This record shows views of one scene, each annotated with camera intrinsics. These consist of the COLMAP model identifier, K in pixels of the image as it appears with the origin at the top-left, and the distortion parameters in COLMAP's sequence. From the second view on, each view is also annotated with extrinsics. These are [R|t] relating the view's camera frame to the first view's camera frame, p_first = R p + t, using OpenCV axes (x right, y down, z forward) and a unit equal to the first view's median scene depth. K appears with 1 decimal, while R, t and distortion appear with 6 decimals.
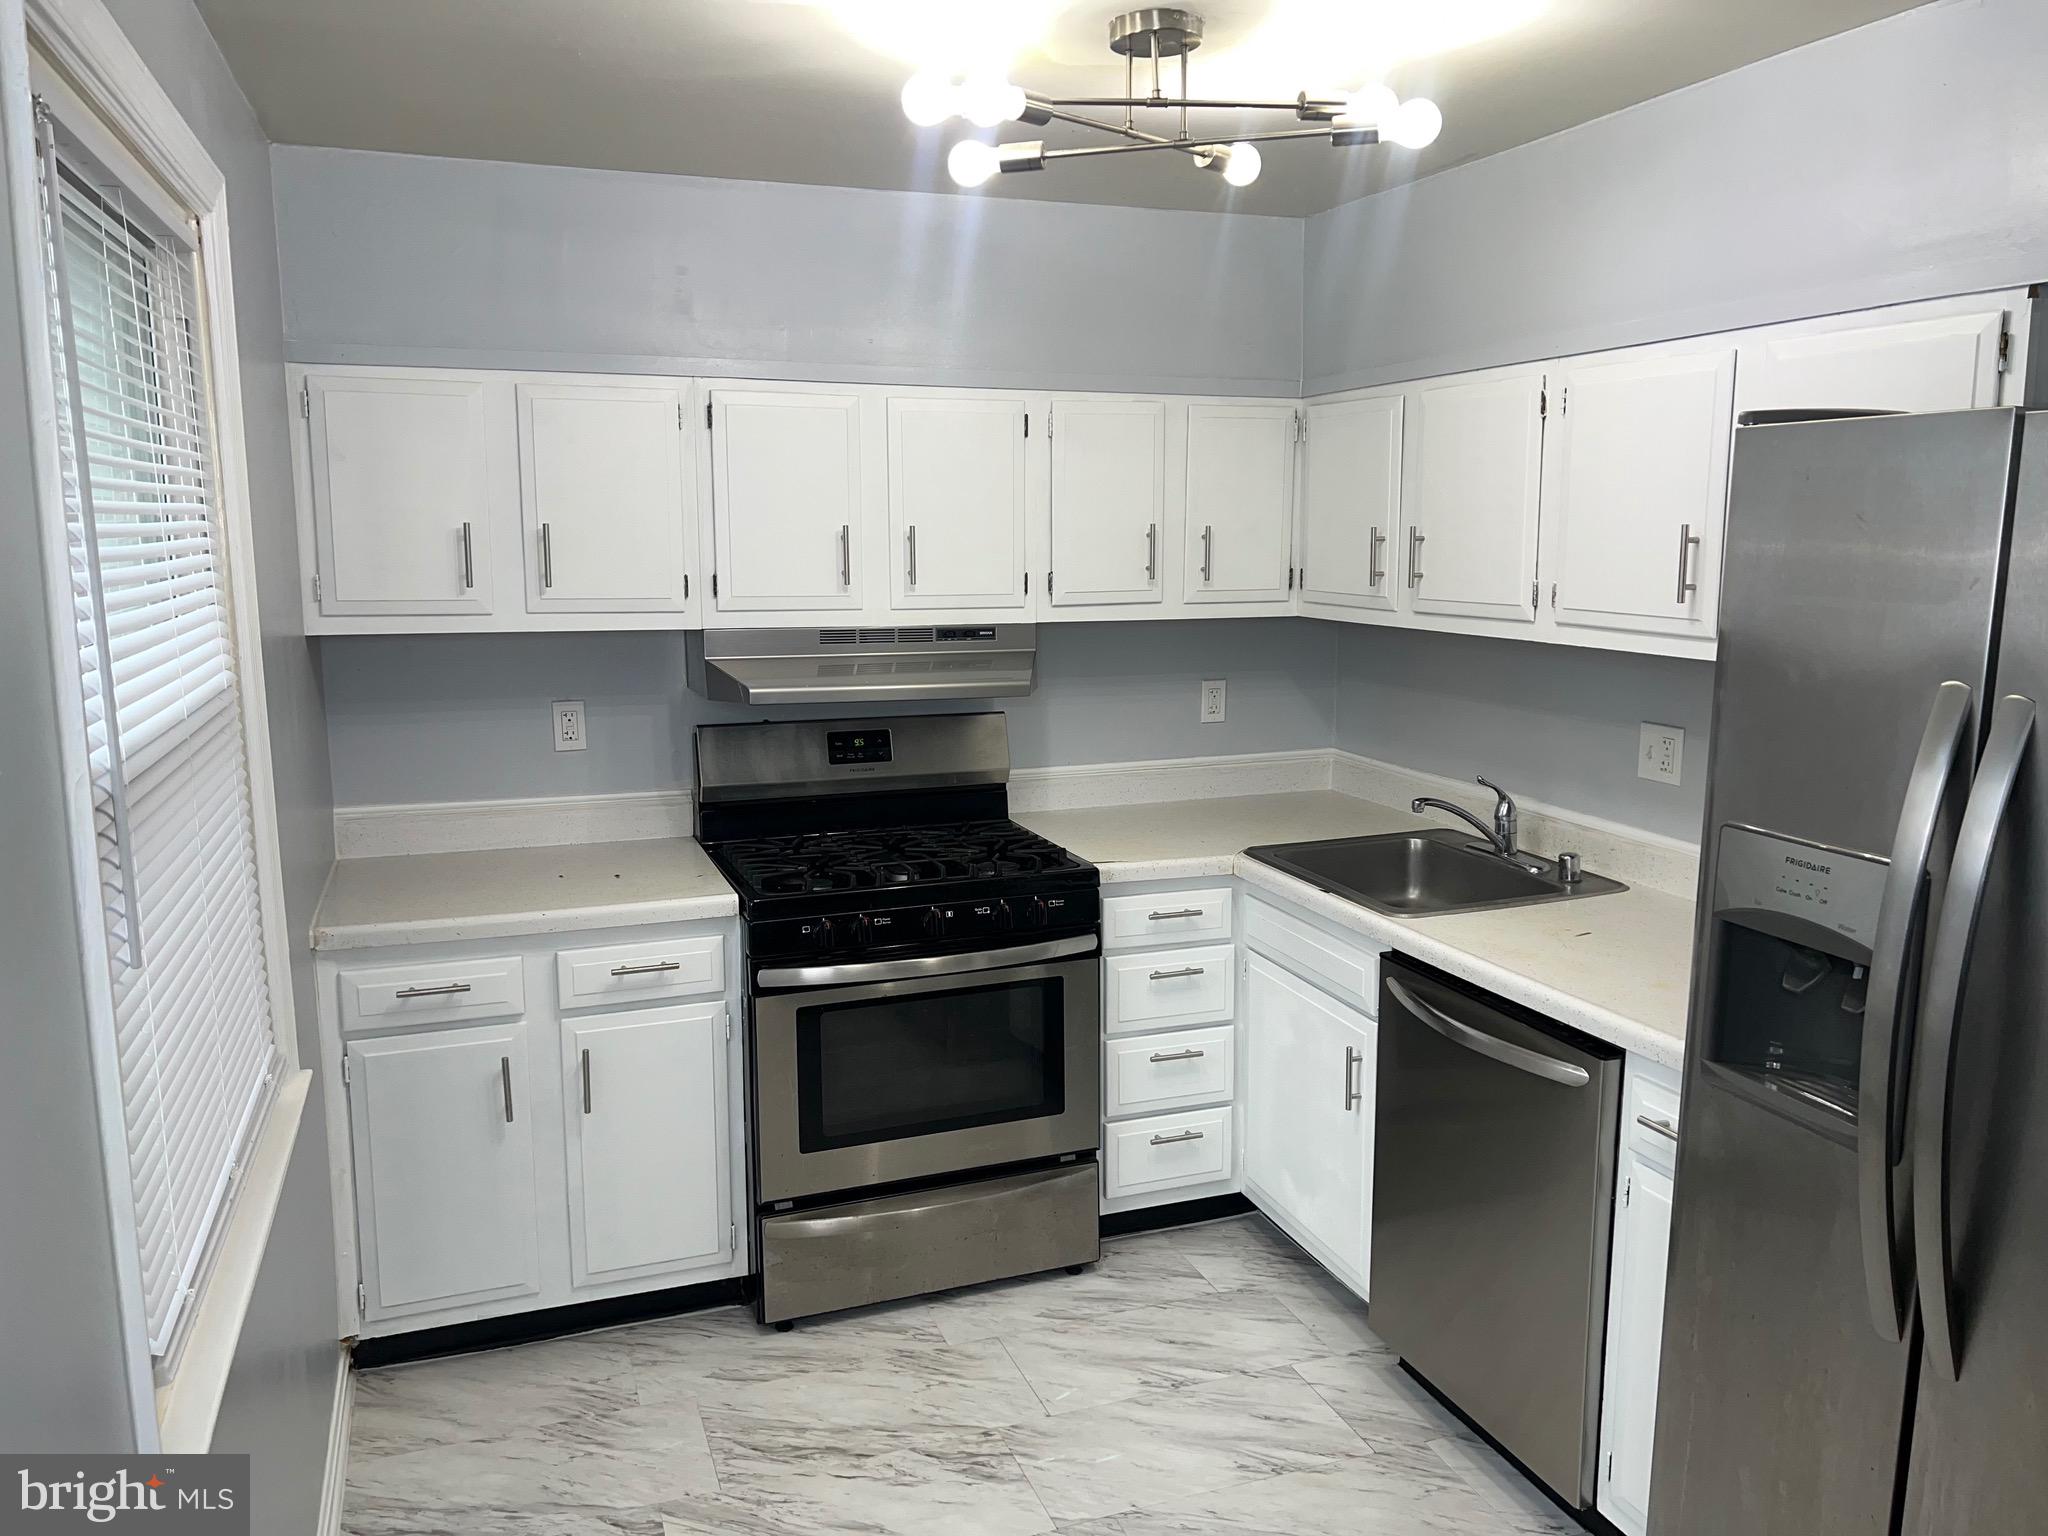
lens RADIAL K [[1522.9, 0, 1024.0], [0, 1522.9, 768.0], [0, 0, 1]] dist [0.046772, -0.078433]
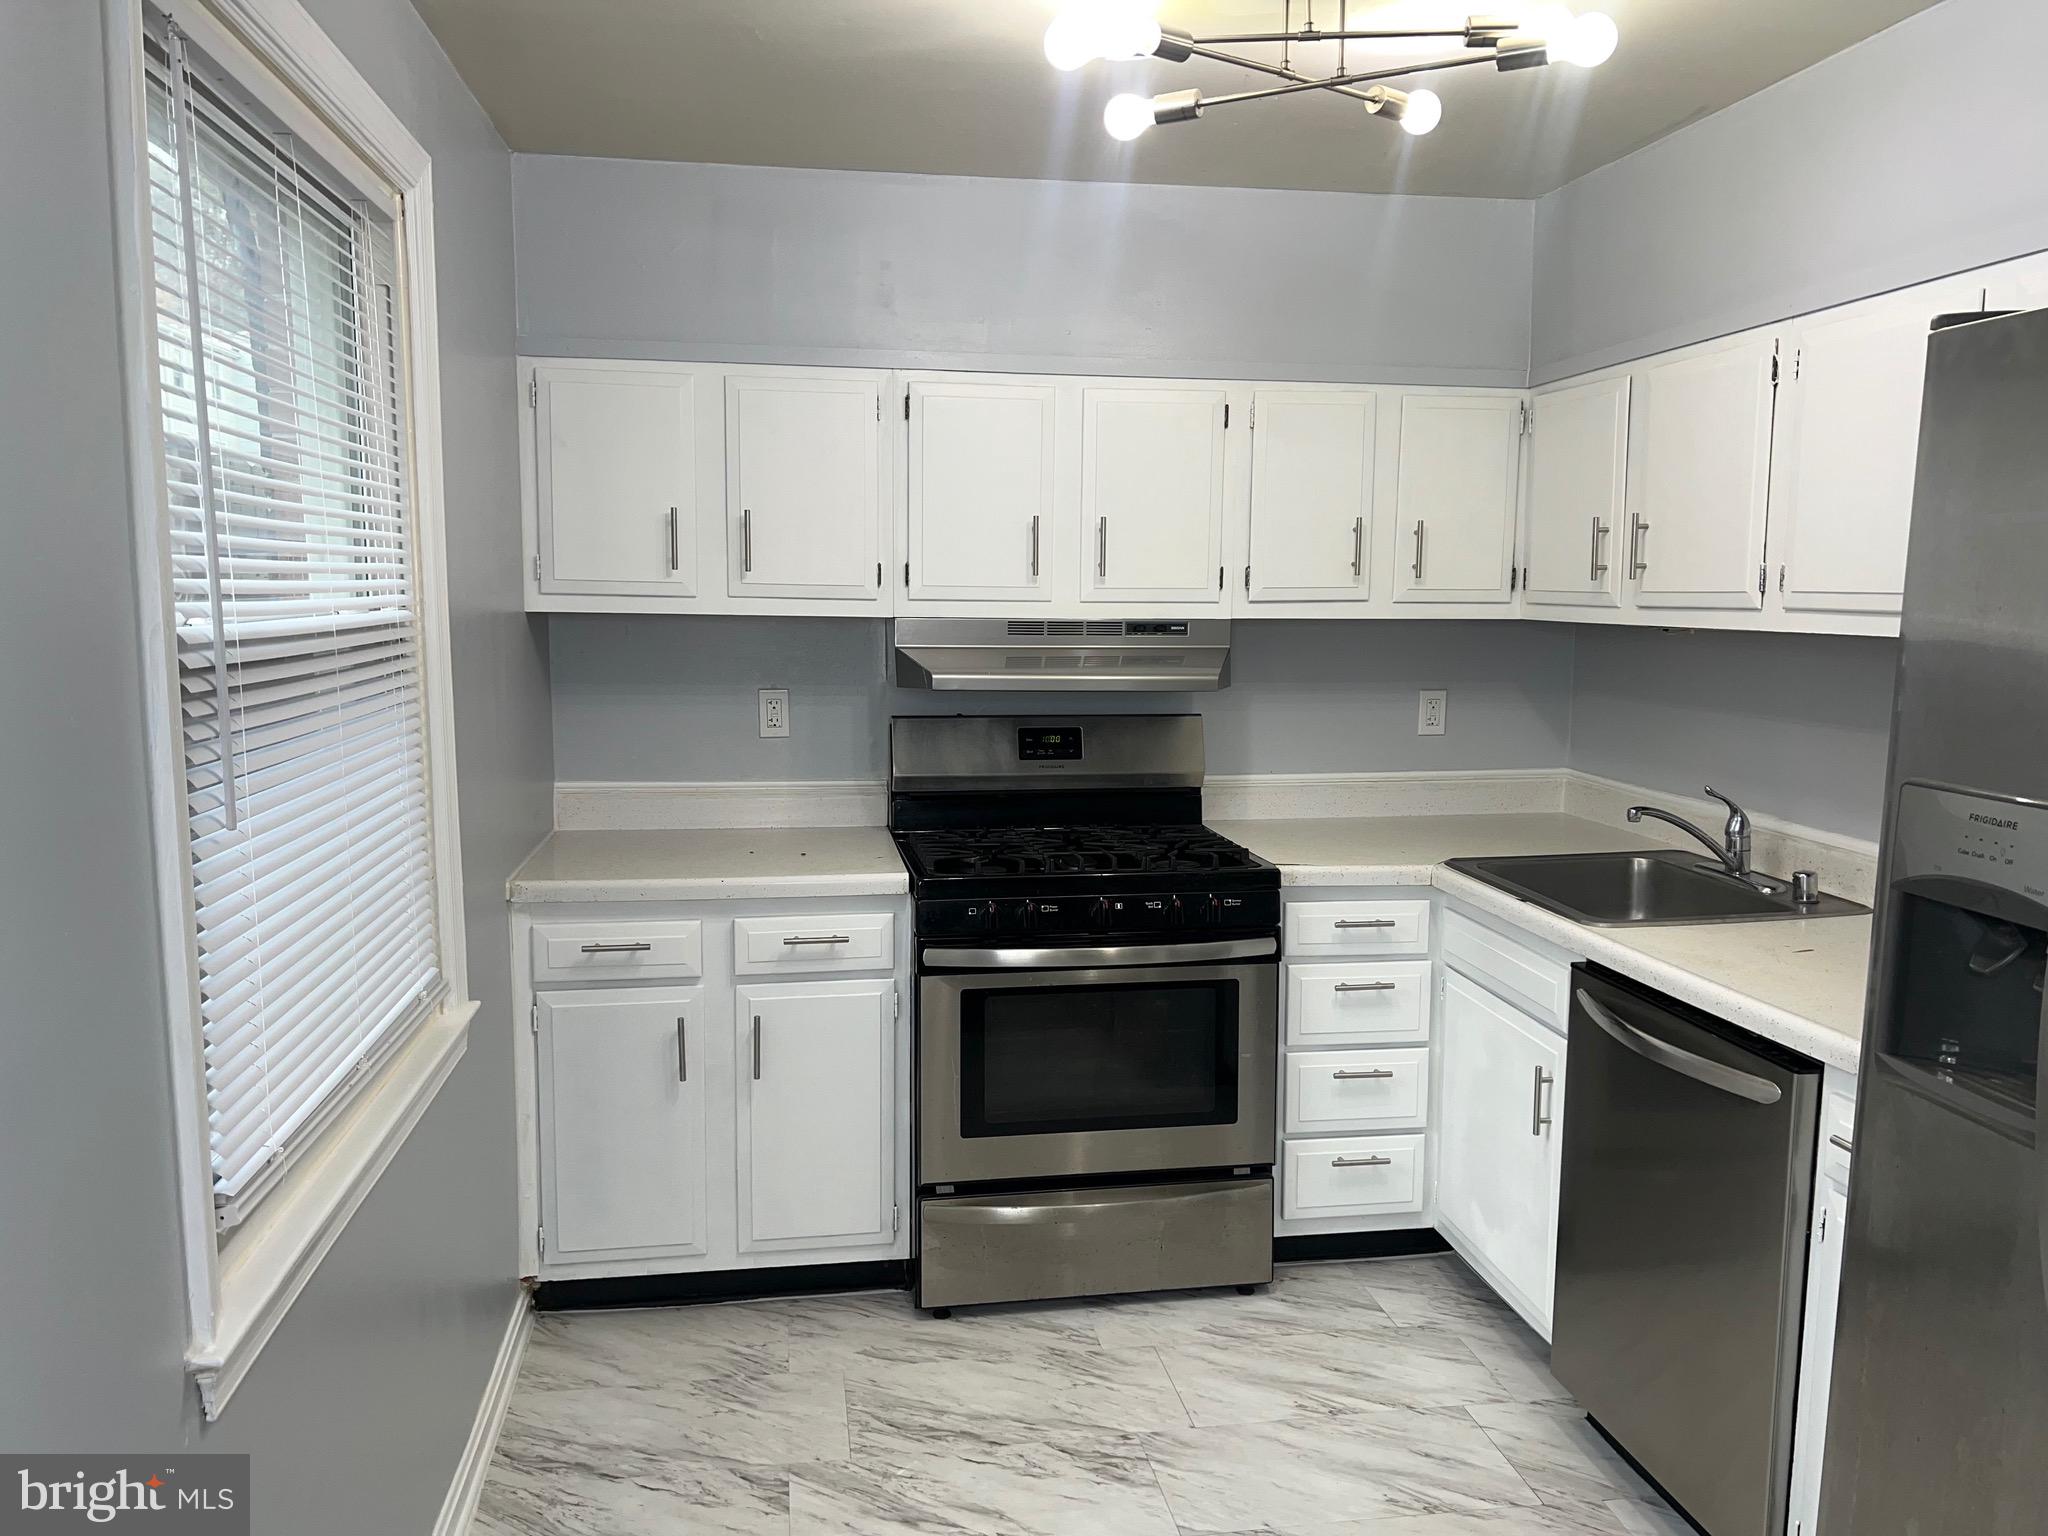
lens RADIAL K [[1522.4, 0, 1022.9], [0, 1522.4, 784.5], [0, 0, 1]] dist [0.075225, -0.143078]
pose [[0.981201, 0.032644, -0.190206, 0.075716], [-0.038586, 0.998874, -0.027618, 0.048526], [0.189090, 0.034438, 0.981356, 0.022019]]
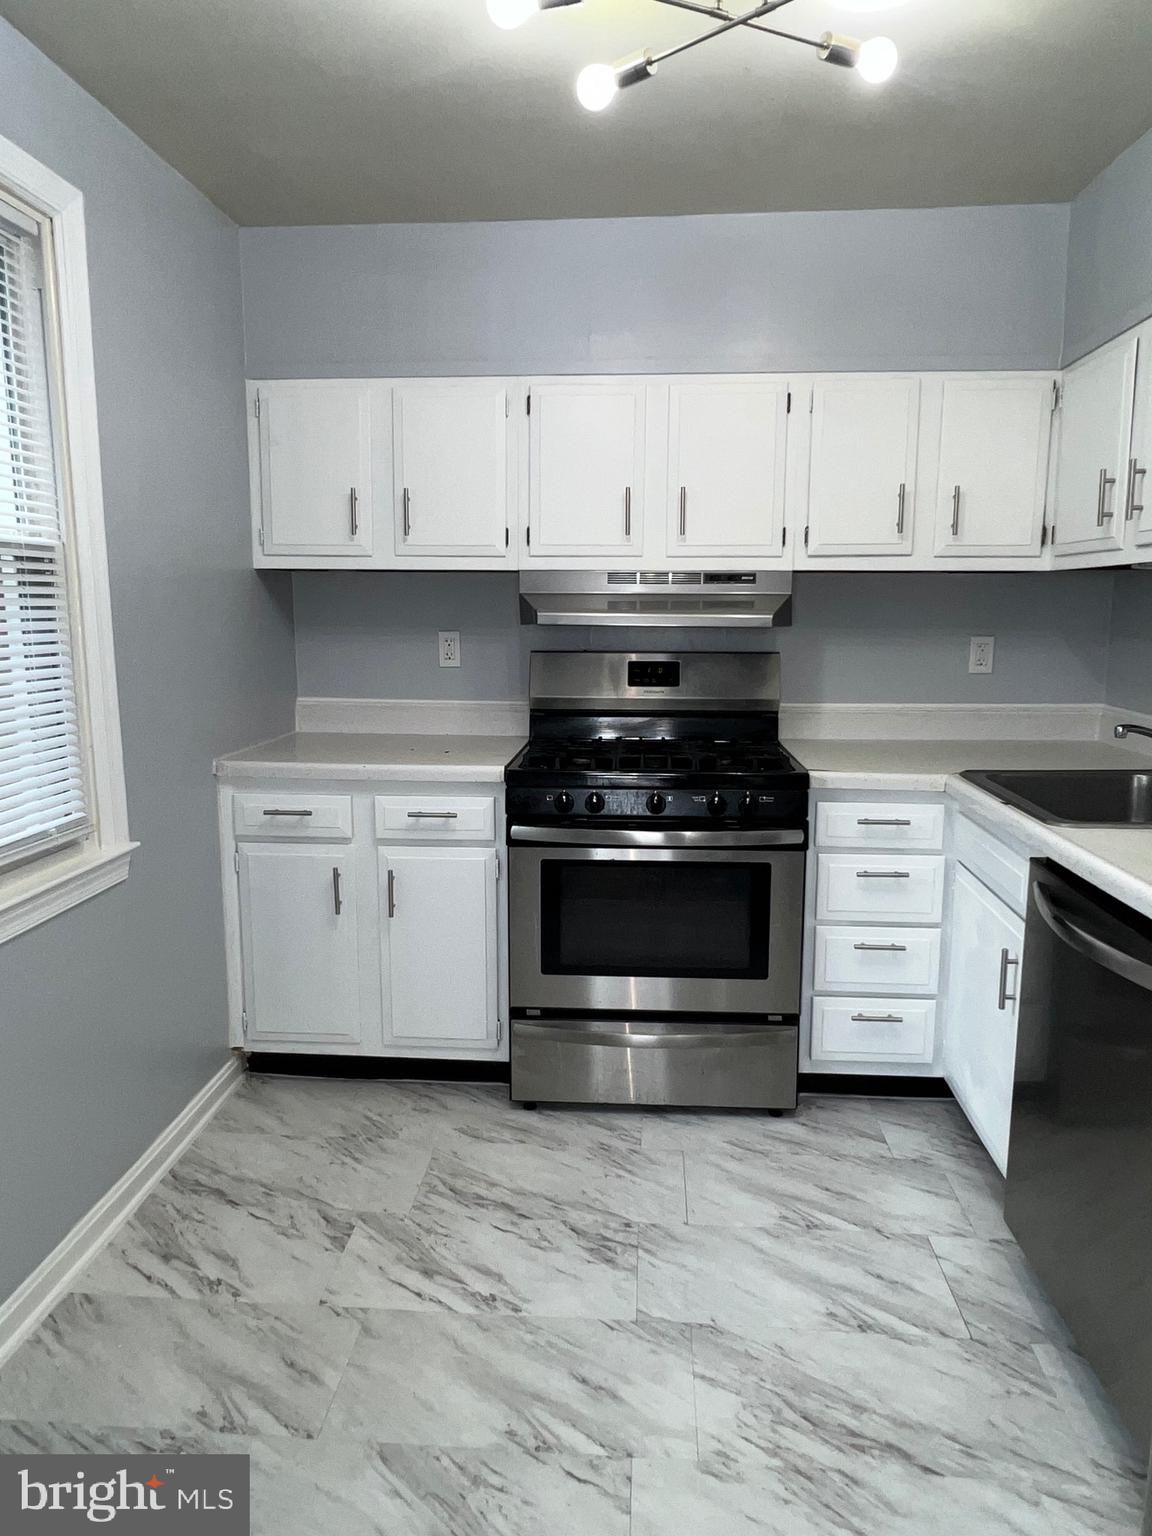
lens RADIAL K [[997.2, 0, 576.0], [0, 997.2, 768.0], [0, 0, 1]] dist [-0.006127, -0.001372]
pose [[0.910572, 0.068139, -0.407696, 0.208921], [-0.068705, 0.997549, 0.013274, 0.068556], [0.407601, 0.015924, 0.913021, 0.252233]]
